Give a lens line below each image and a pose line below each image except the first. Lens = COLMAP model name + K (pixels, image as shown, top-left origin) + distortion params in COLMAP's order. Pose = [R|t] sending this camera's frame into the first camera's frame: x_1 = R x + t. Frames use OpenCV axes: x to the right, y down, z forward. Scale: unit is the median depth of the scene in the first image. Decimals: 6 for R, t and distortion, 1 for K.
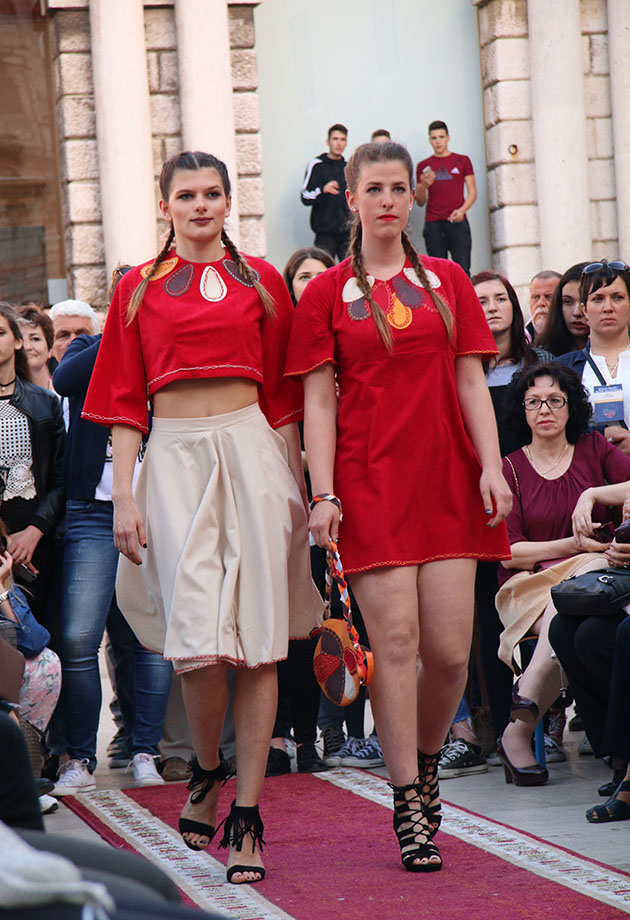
lens RADIAL K [[3553.6, 0, 315.6], [0, 3553.6, 497.7], [0, 0, 1]] dist [0.836478, 0.578873]
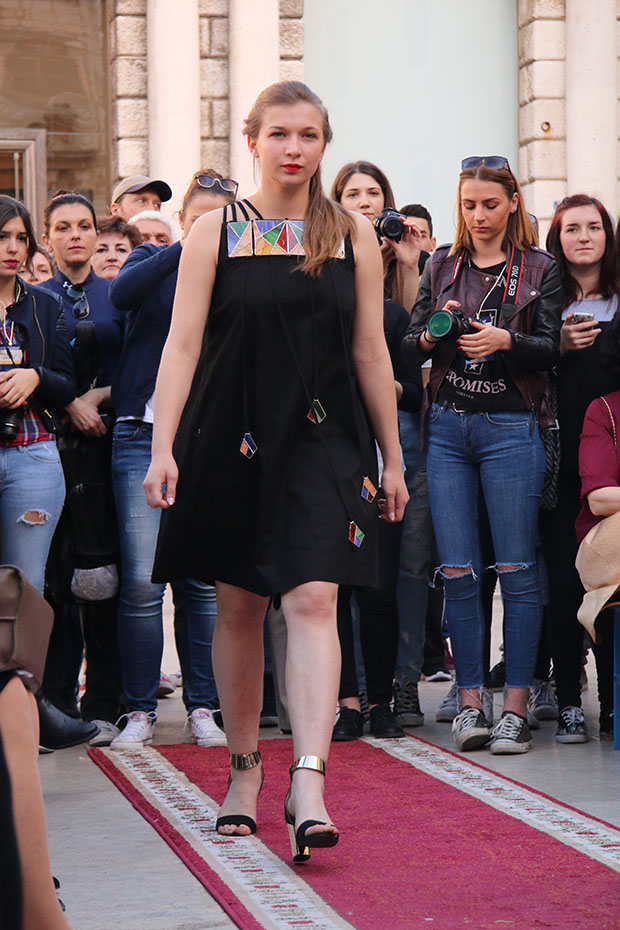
lens RADIAL K [[2838.1, 0, 282.0], [0, 2838.1, 465.0], [0, 0, 1]] dist [0.504514, 0.311150]
pose [[0.998999, 0.044511, -0.004437, -0.013513], [-0.044517, 0.999008, -0.001268, 0.005607], [0.004376, 0.001464, 0.999989, 0.169322]]
